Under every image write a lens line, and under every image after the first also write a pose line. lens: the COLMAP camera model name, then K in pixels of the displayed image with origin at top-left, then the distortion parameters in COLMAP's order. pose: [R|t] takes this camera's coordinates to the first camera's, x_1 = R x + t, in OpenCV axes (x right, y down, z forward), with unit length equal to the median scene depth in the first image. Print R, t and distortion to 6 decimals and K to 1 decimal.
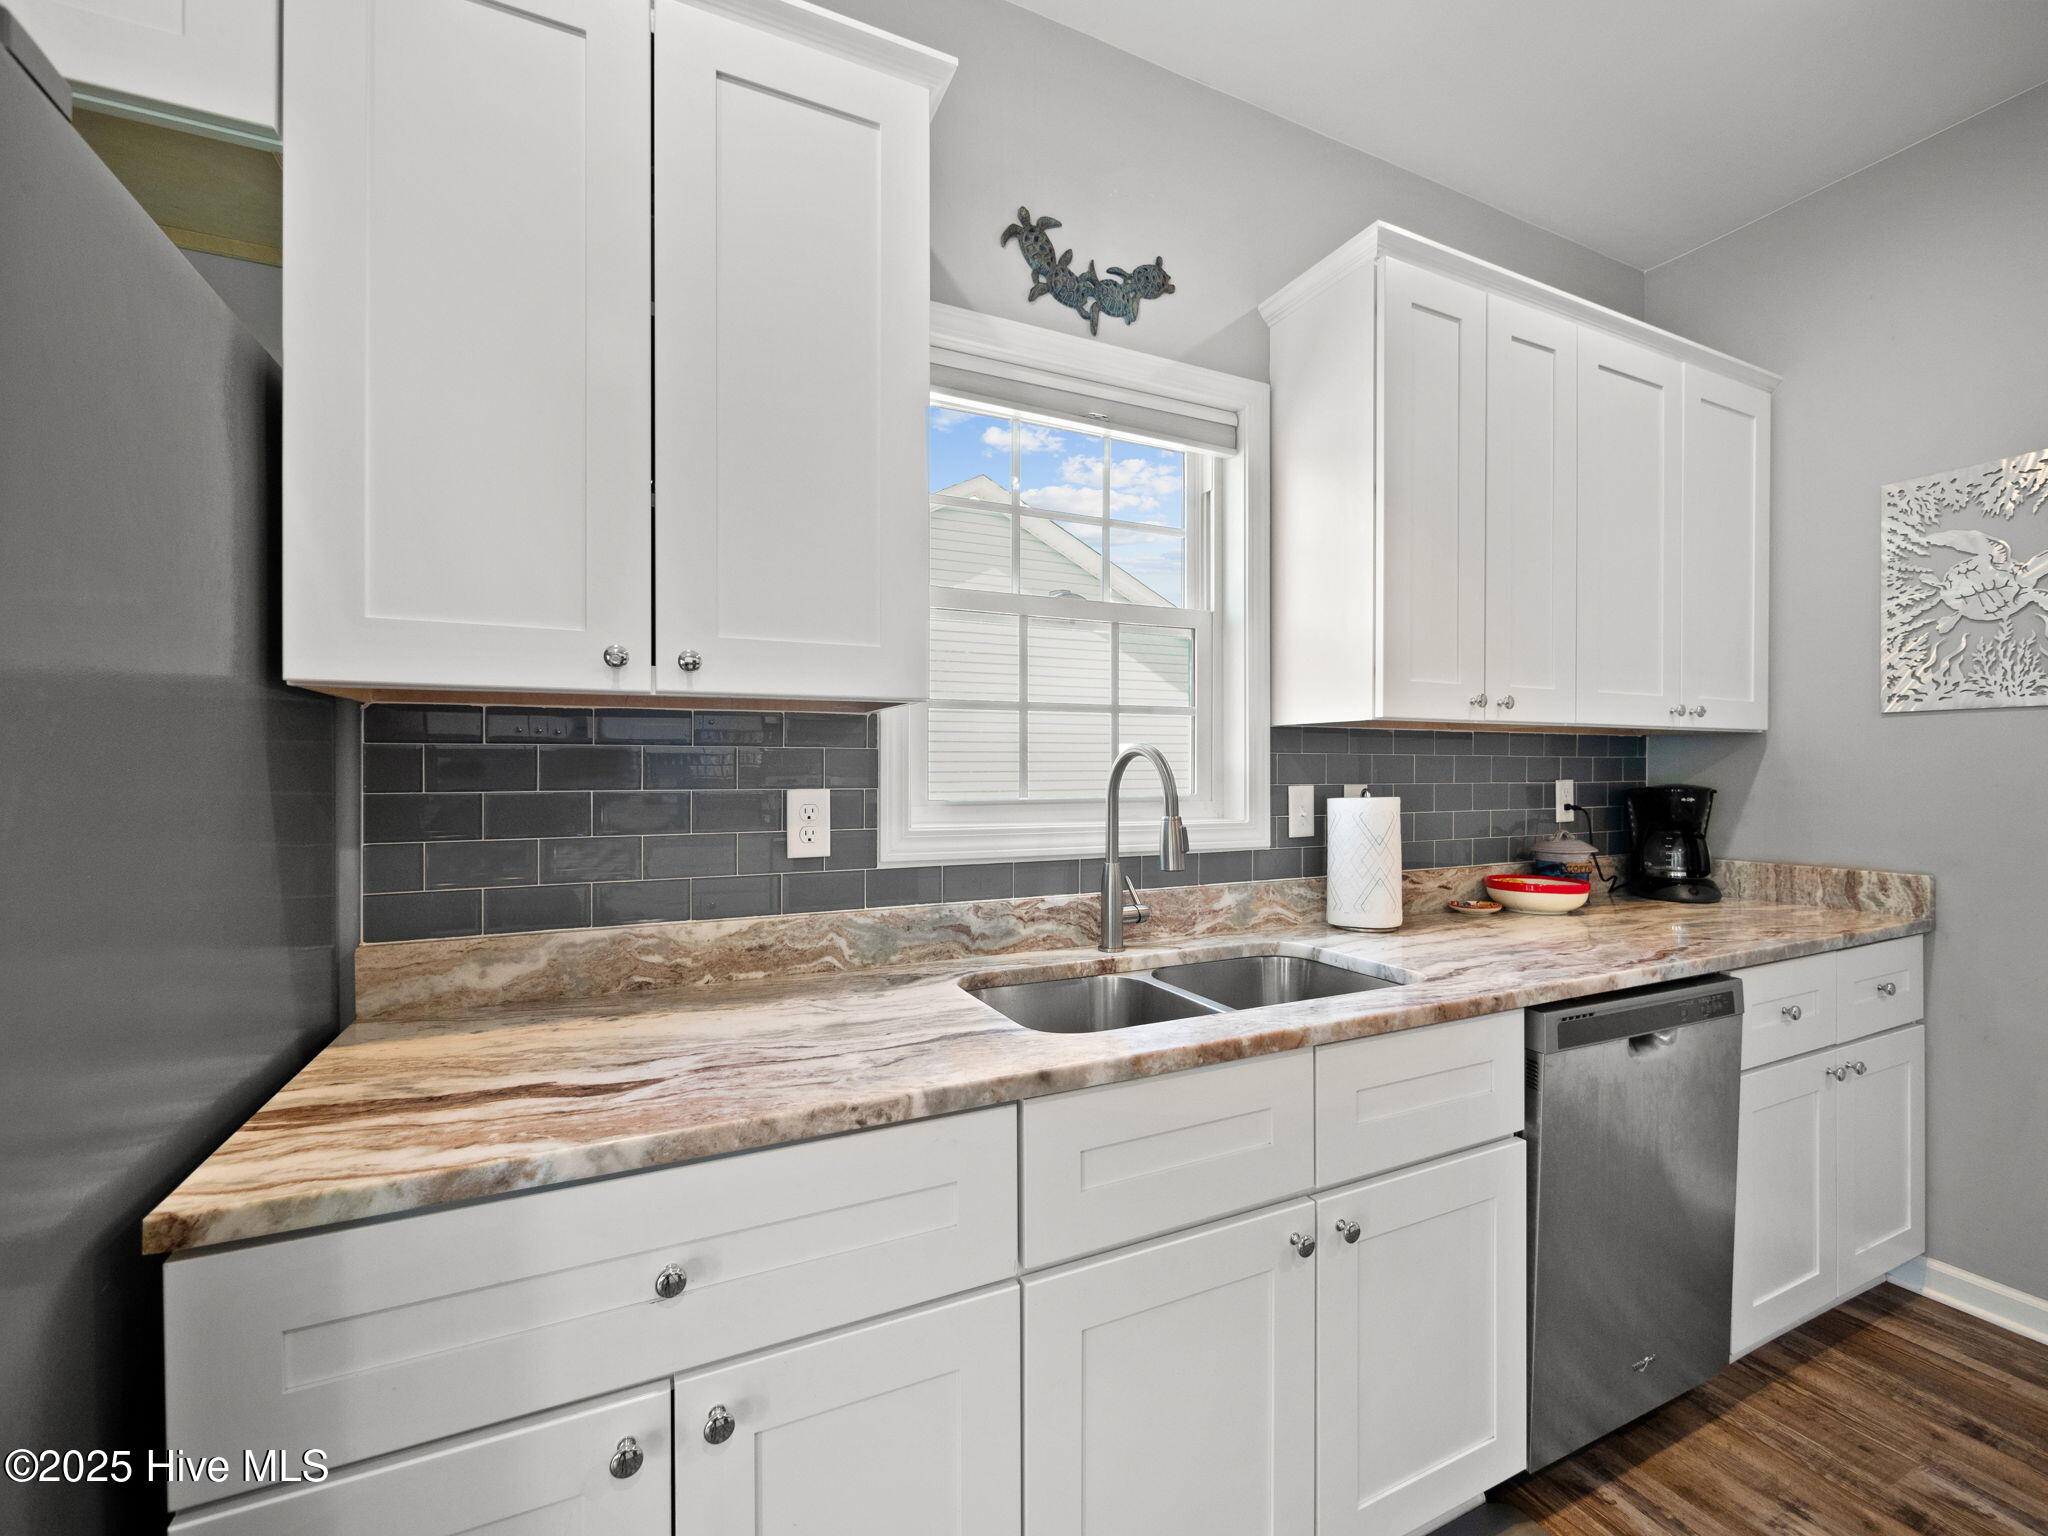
lens RADIAL K [[866.3, 0, 1023.0], [0, 866.3, 769.0], [0, 0, 1]] dist [-0.006036, 0.000339]
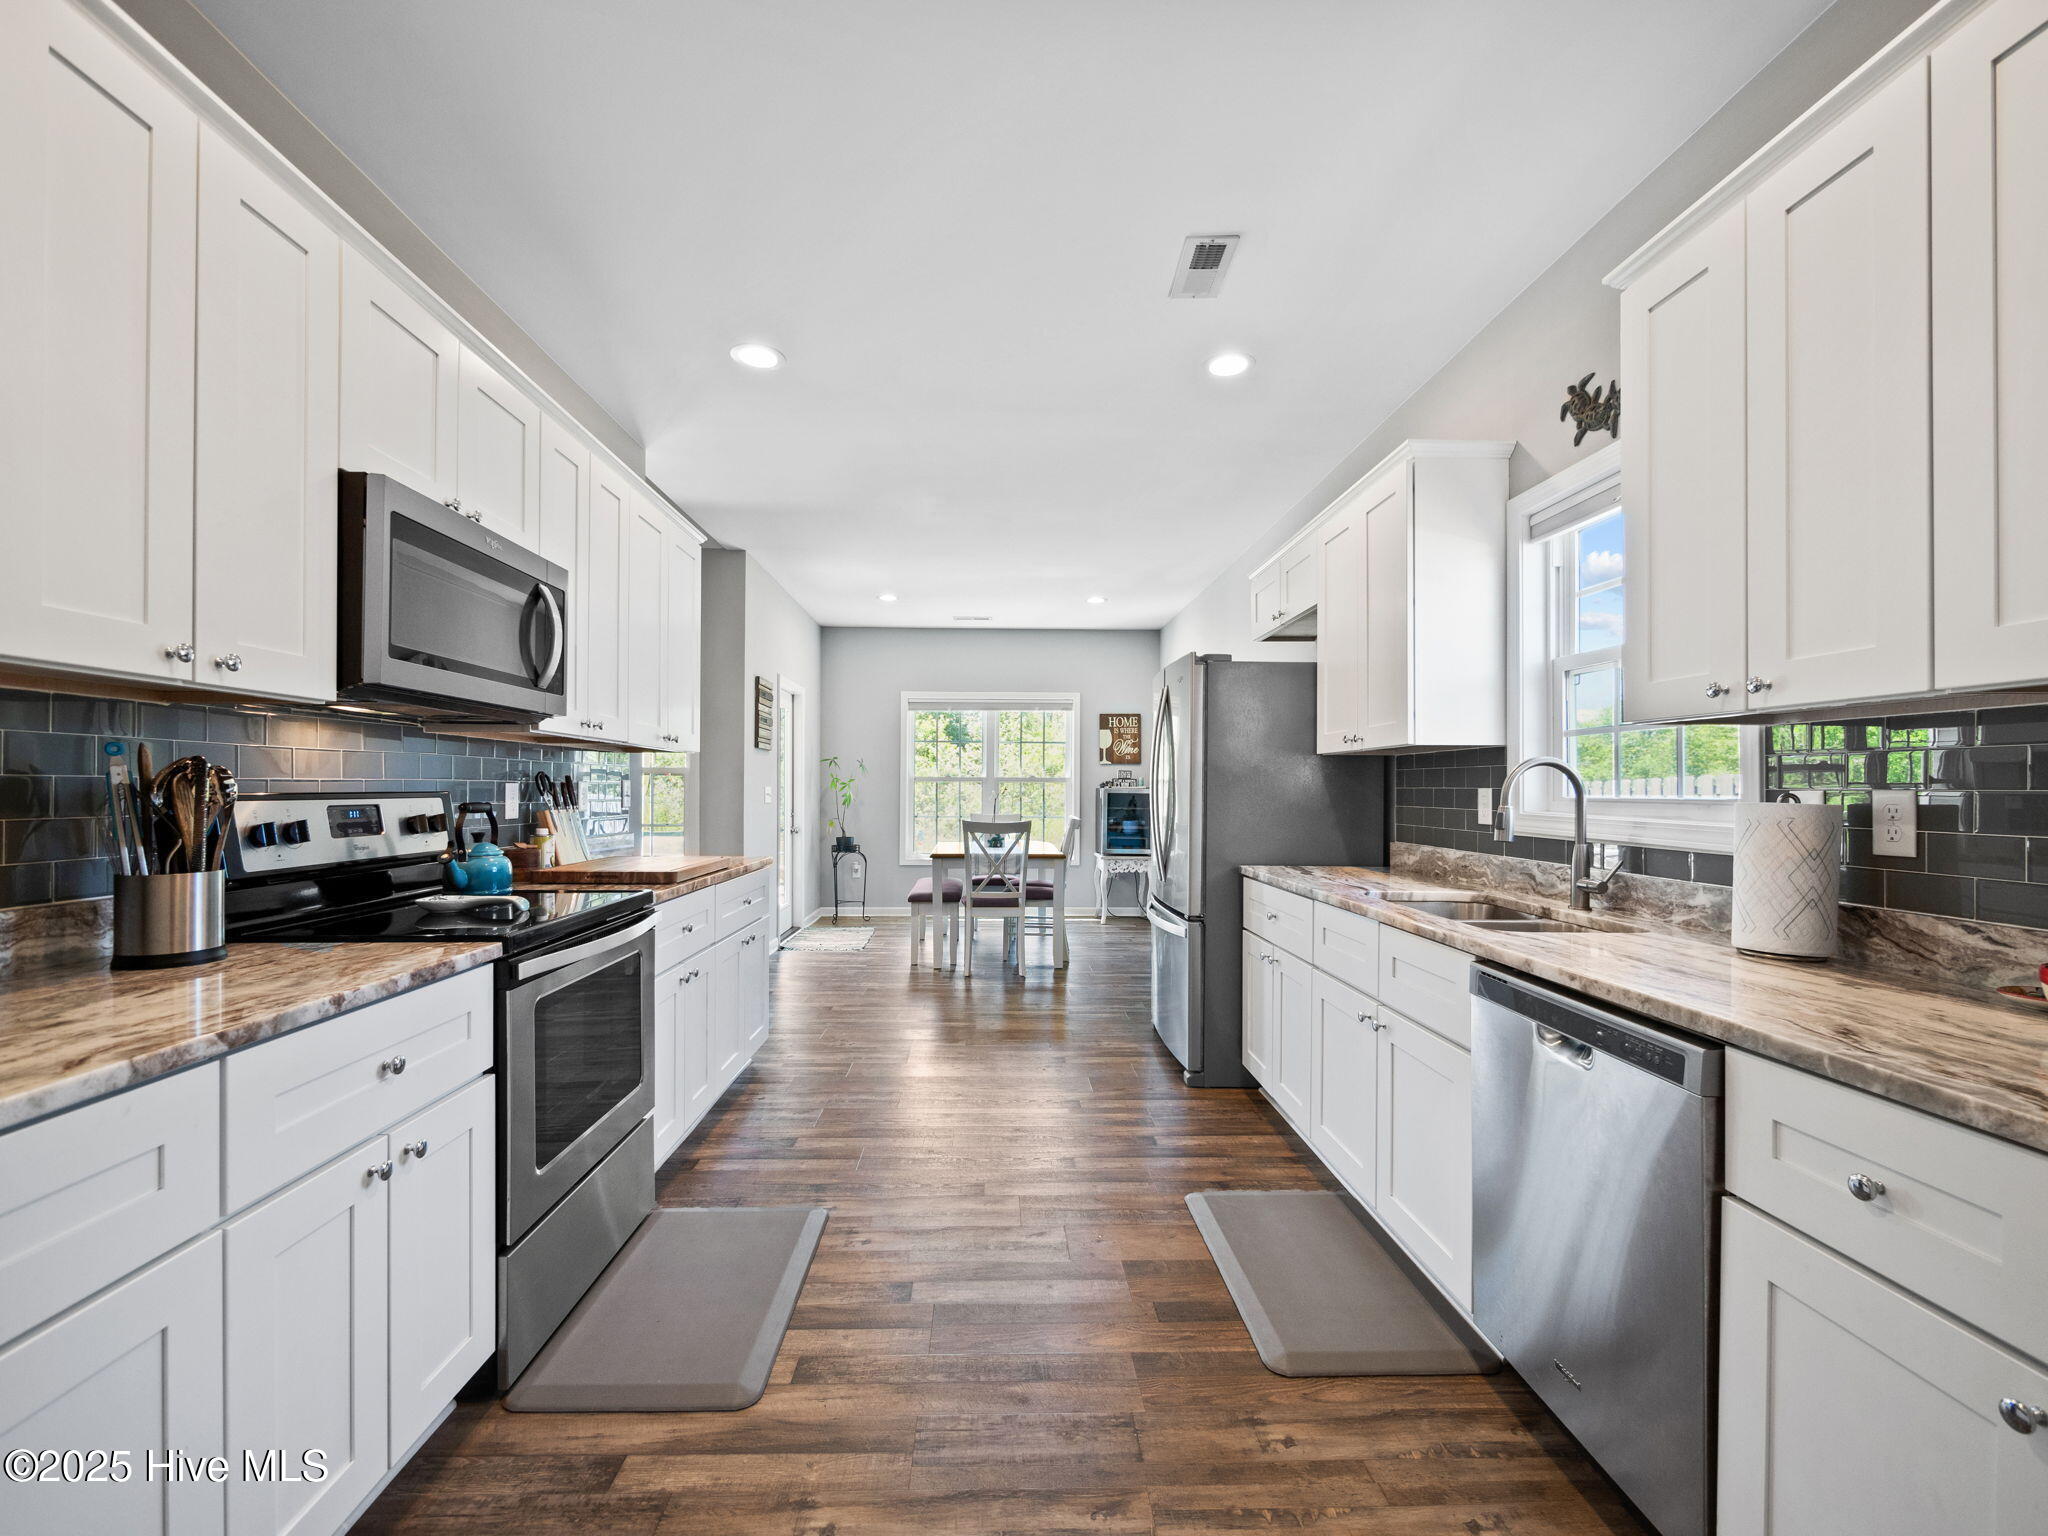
lens RADIAL K [[866.3, 0, 1019.5], [0, 866.3, 779.7], [0, 0, 1]] dist [-0.006036, 0.000339]
pose [[-0.404470, 0.004344, -0.914541, 1.671289], [0.025069, 0.999666, -0.006339, -0.009968], [0.914207, -0.025491, -0.404444, 0.725893]]
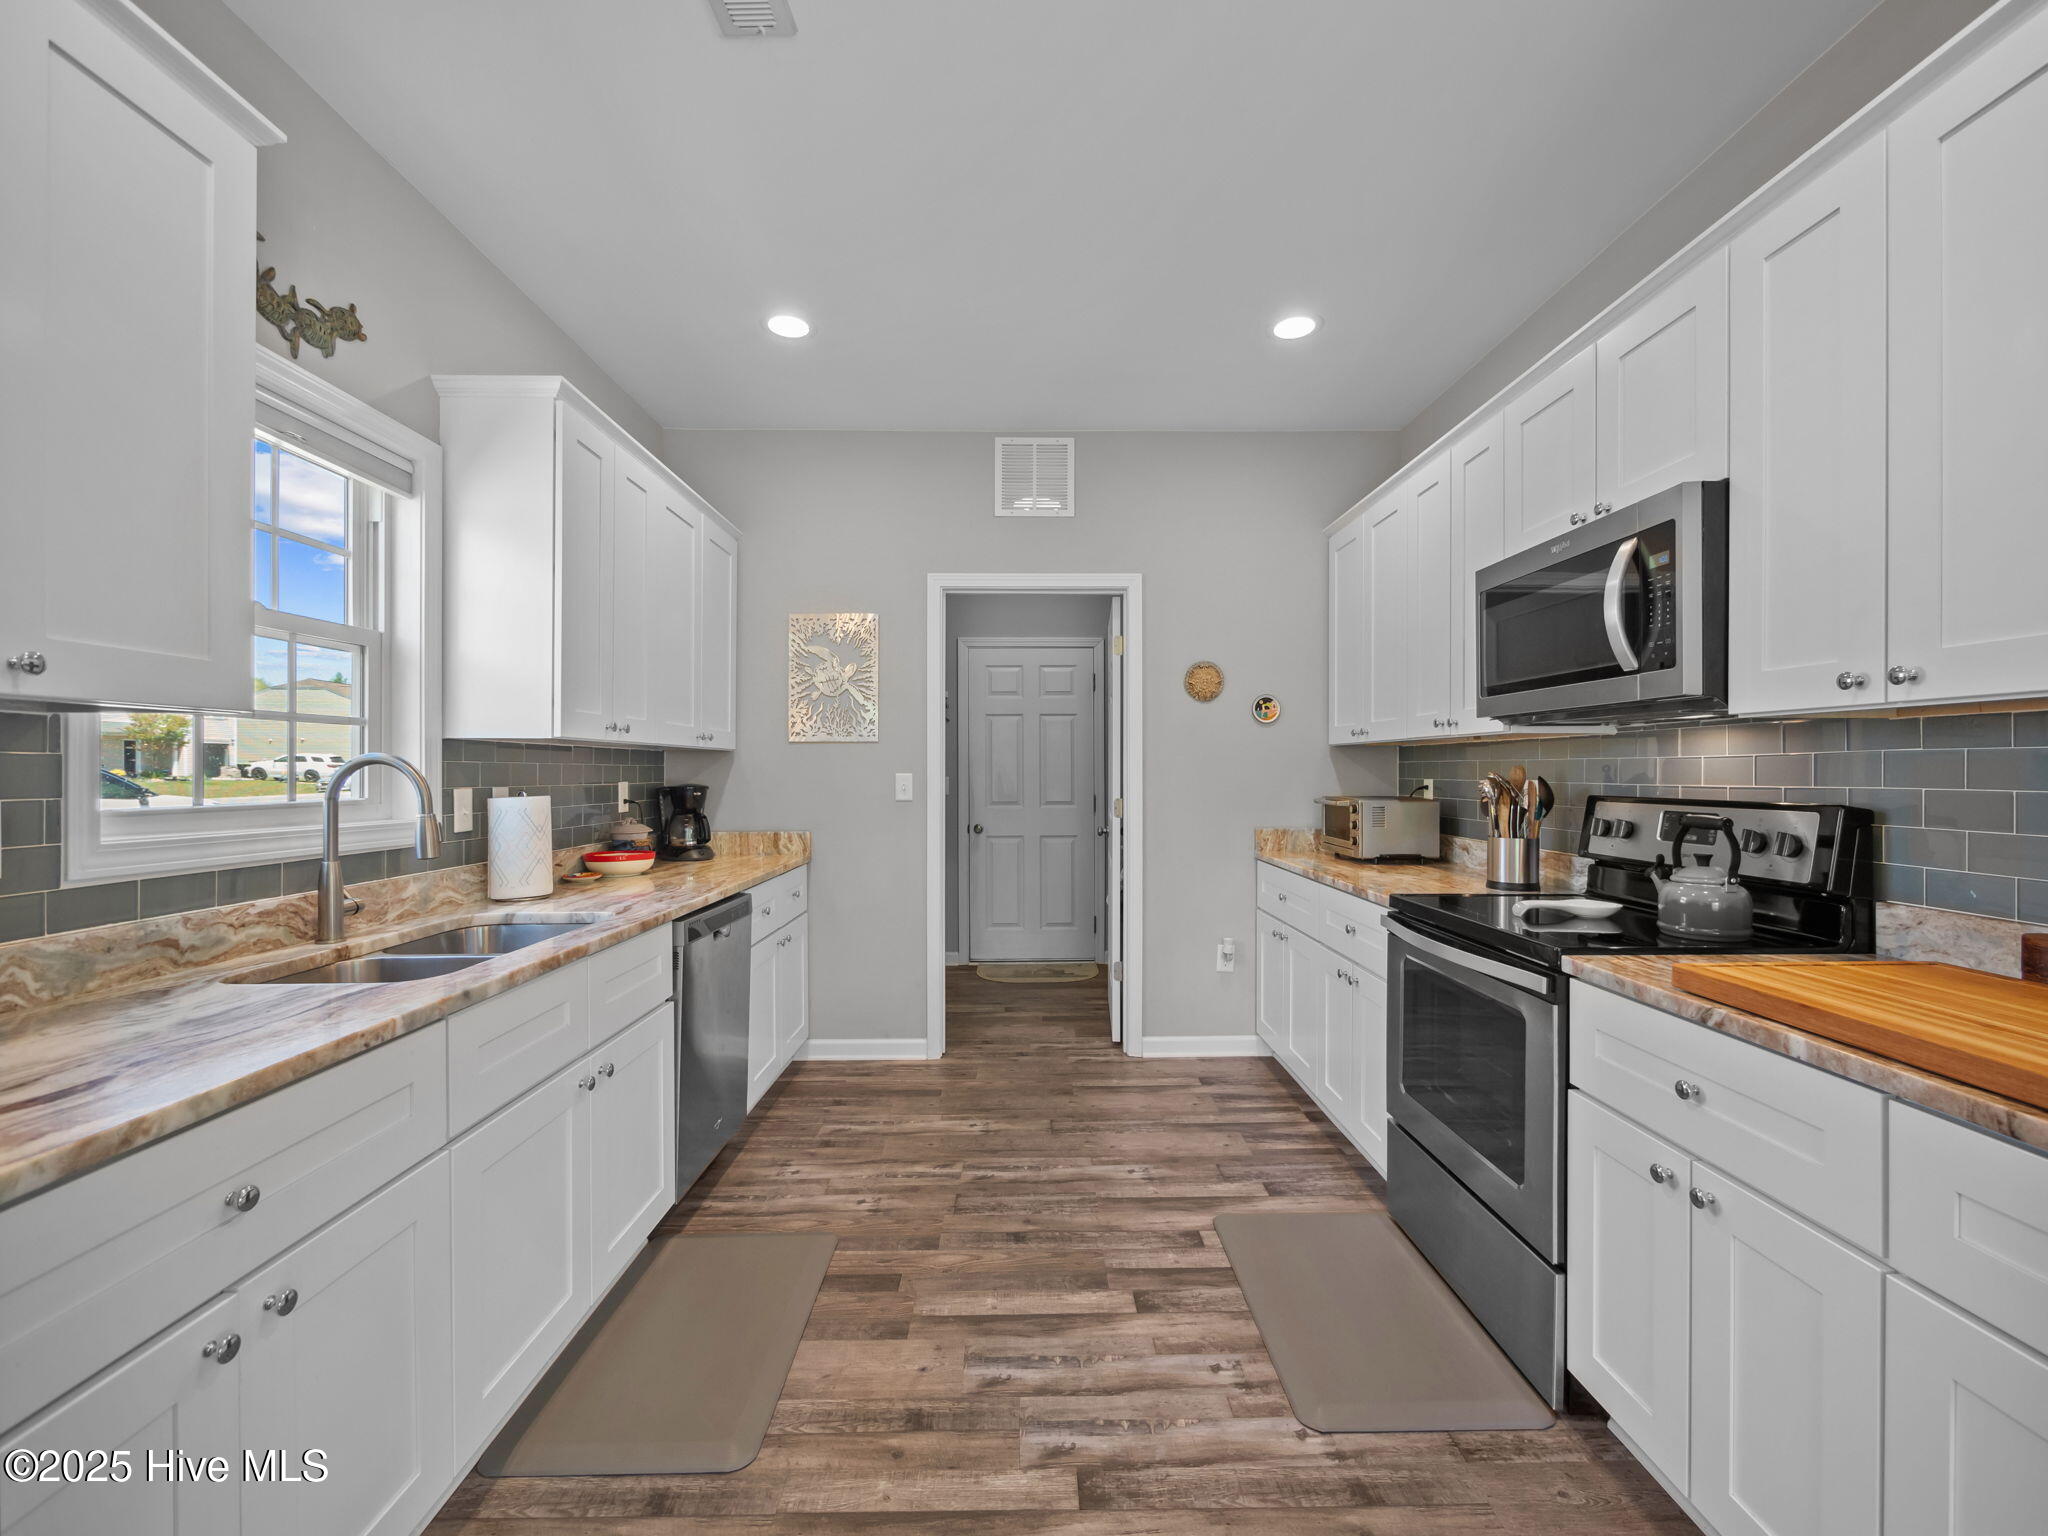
lens RADIAL K [[866.3, 0, 1027.1], [0, 866.3, 773.1], [0, 0, 1]] dist [-0.006036, 0.000339]
pose [[0.425733, -0.001283, 0.904848, -0.490215], [0.000638, 0.999999, 0.001118, -0.003231], [-0.904849, 0.000101, 0.425733, -0.242676]]
